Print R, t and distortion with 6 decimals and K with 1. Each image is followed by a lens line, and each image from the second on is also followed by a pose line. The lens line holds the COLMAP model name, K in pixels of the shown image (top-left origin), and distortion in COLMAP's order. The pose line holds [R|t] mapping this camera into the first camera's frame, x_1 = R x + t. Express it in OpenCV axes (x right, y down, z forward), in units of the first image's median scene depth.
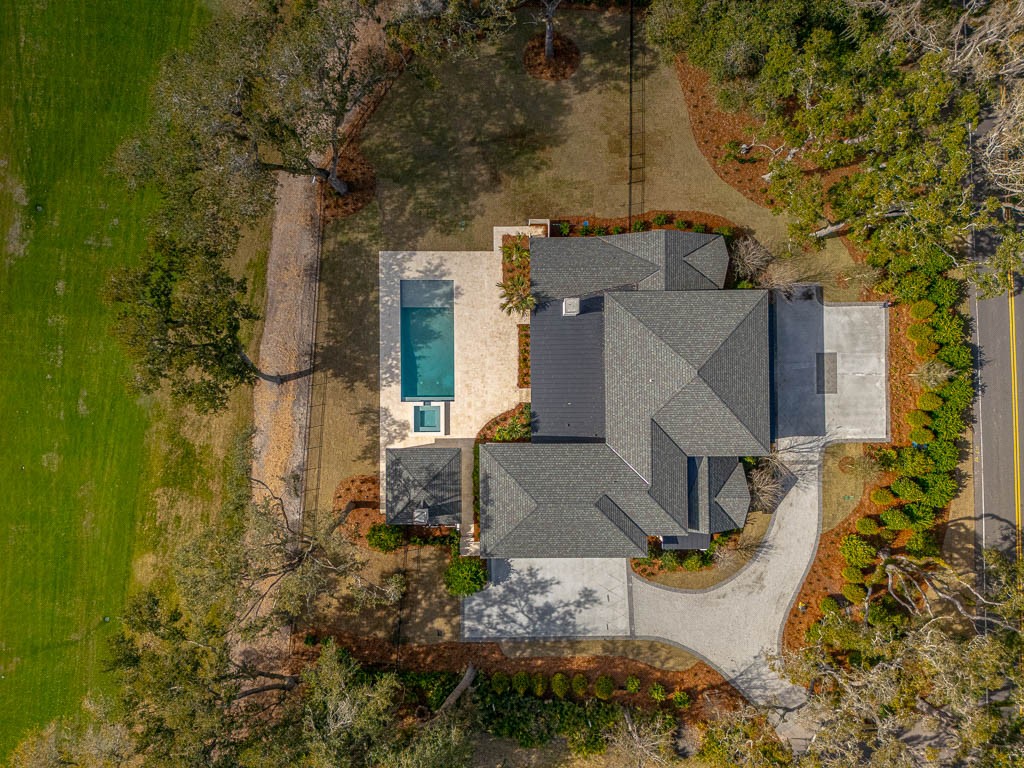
lens RADIAL K [[767.2, 0, 509.3], [0, 767.2, 385.4], [0, 0, 1]] dist [0.061301, -0.085053]
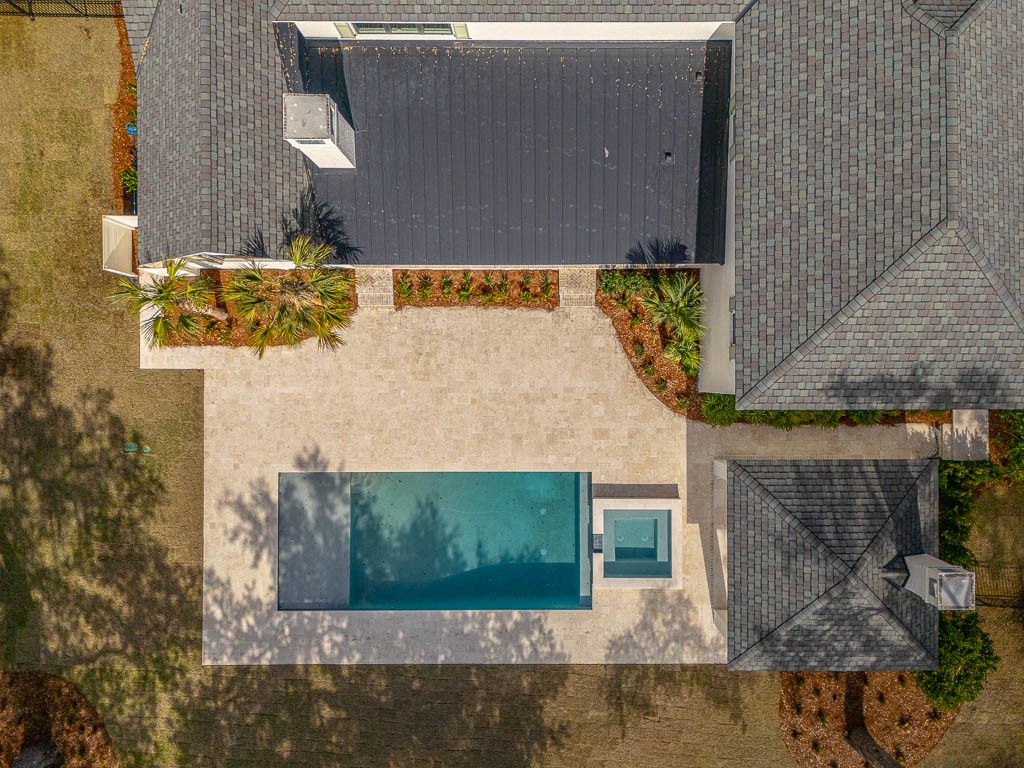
lens RADIAL K [[808.2, 0, 549.6], [0, 808.2, 386.6], [0, 0, 1]] dist [0.075569, -0.094259]
pose [[0.006679, -0.999881, -0.013916, -0.022421], [0.999823, 0.006432, 0.017704, -0.008403], [-0.017612, -0.014032, 0.999746, 0.587875]]
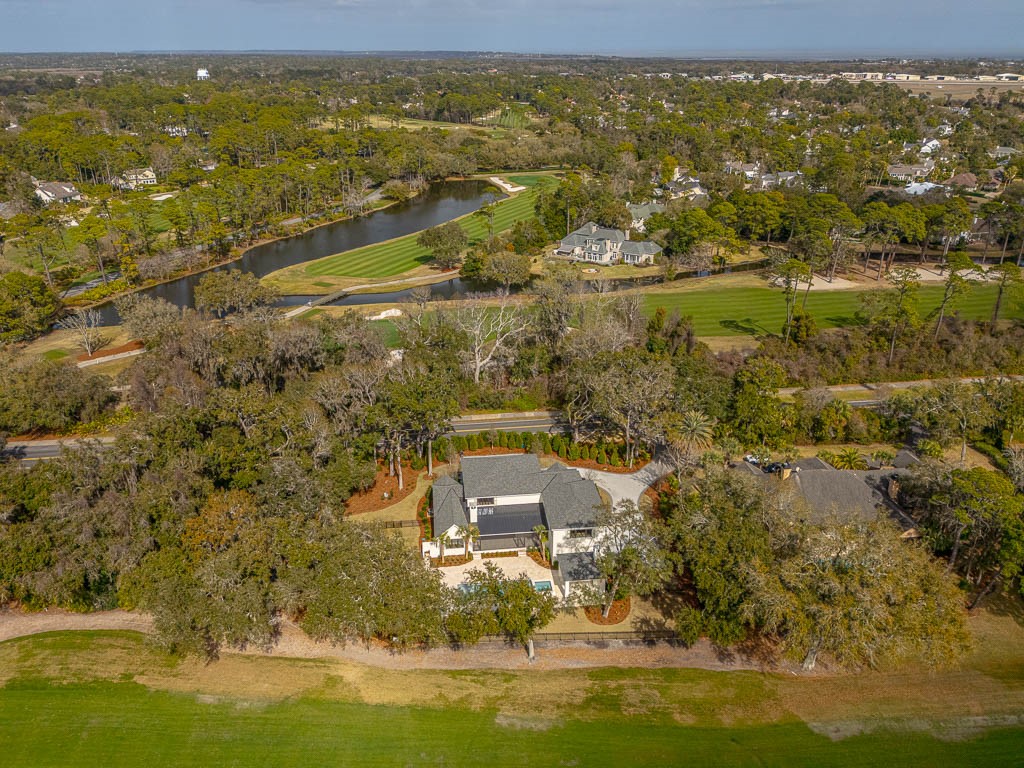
lens RADIAL K [[767.2, 0, 509.3], [0, 767.2, 385.4], [0, 0, 1]] dist [0.061301, -0.085053]
pose [[-0.102185, -0.405310, 0.908451, -1.413334], [0.994739, -0.035032, 0.096261, -0.171380], [-0.007191, 0.913508, 0.406757, -0.062466]]
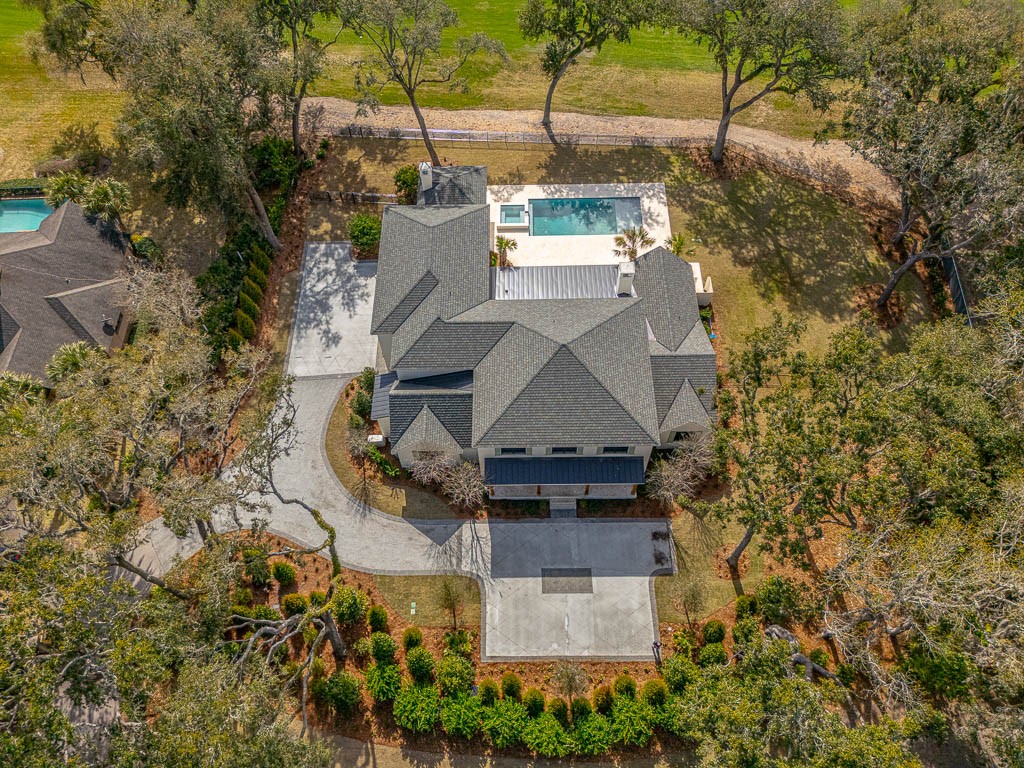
lens RADIAL K [[767.2, 0, 509.3], [0, 767.2, 385.4], [0, 0, 1]] dist [0.061301, -0.085053]
pose [[-0.007555, 0.854784, -0.518928, 0.662385], [-0.999470, 0.009981, 0.030991, 0.018113], [0.031670, 0.518887, 0.854256, 0.193577]]
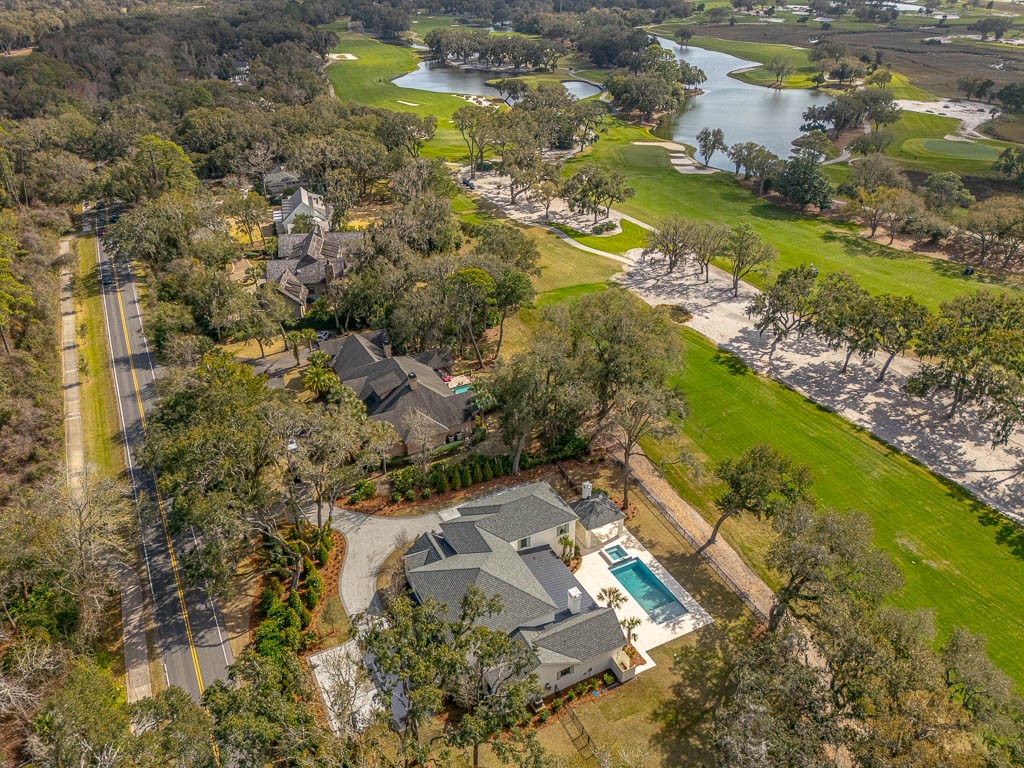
lens RADIAL K [[767.2, 0, 509.3], [0, 767.2, 385.4], [0, 0, 1]] dist [0.061301, -0.085053]
pose [[-0.895579, 0.220013, -0.386694, 0.591175], [-0.444882, -0.434482, 0.783138, -0.899665], [0.004289, 0.873395, 0.486993, -0.025863]]
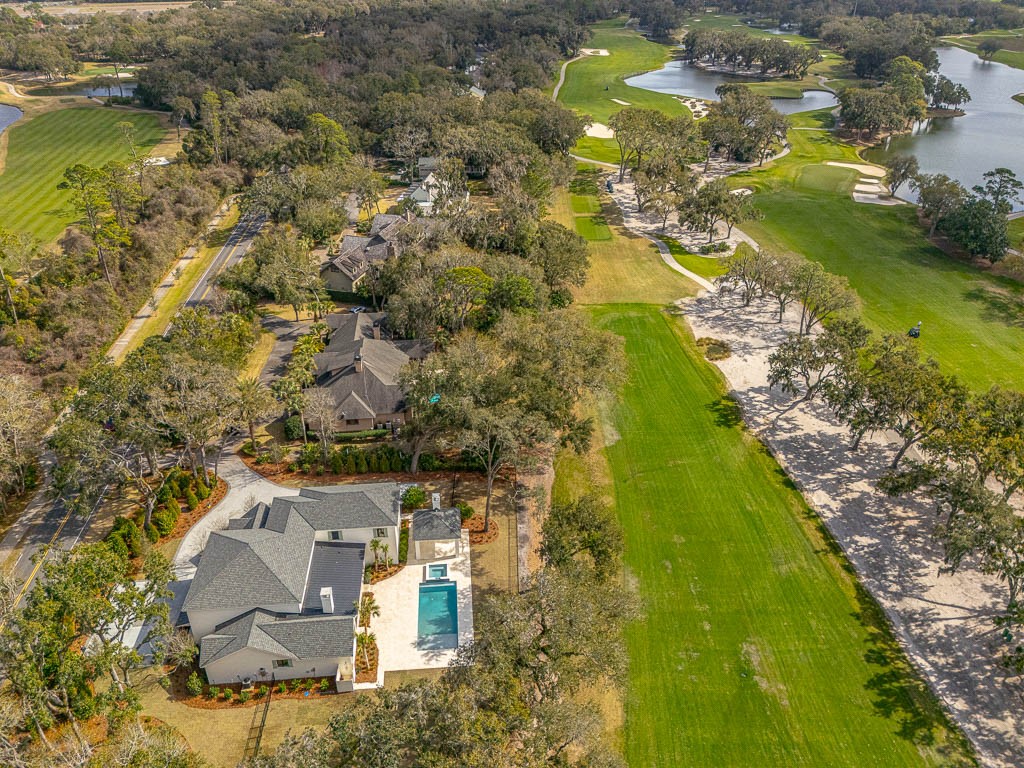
lens RADIAL K [[767.2, 0, 509.3], [0, 767.2, 385.4], [0, 0, 1]] dist [0.061301, -0.085053]
pose [[-0.997157, 0.033429, -0.067538, -0.154691], [-0.075252, -0.489187, 0.868926, -1.064550], [-0.003991, 0.871538, 0.490312, -0.030728]]
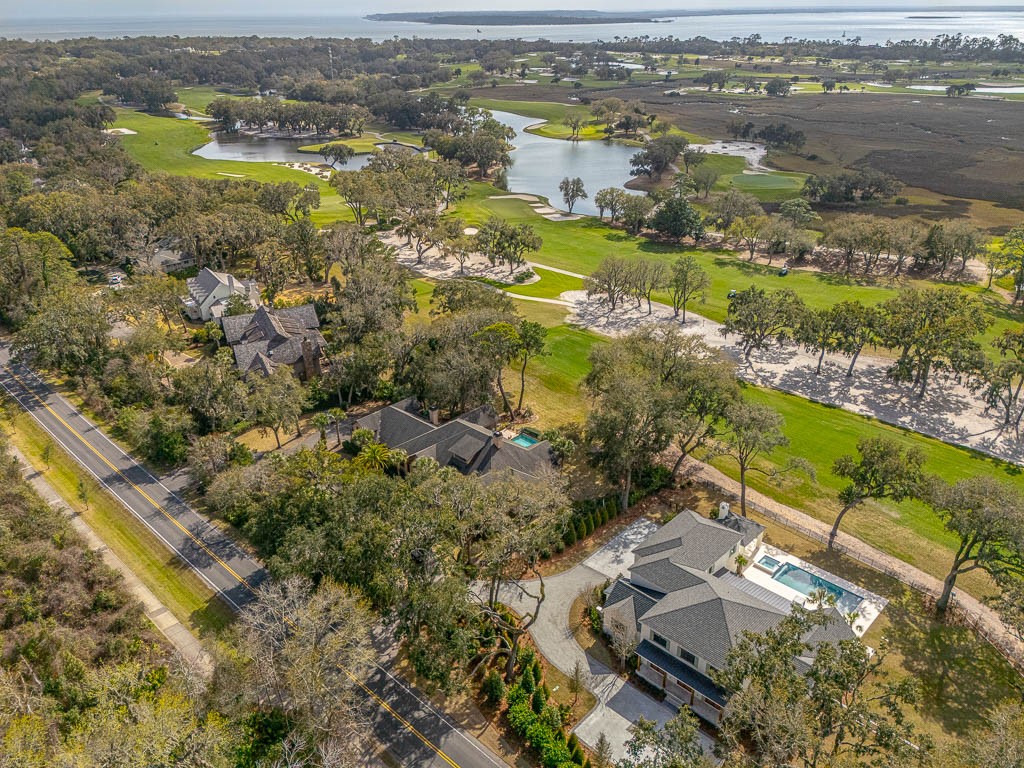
lens RADIAL K [[767.2, 0, 509.3], [0, 767.2, 385.4], [0, 0, 1]] dist [0.061301, -0.085053]
pose [[-0.702548, 0.311877, -0.639656, 1.181055], [-0.711516, -0.291284, 0.639452, -0.489991], [0.013109, 0.904371, 0.426546, -0.026920]]
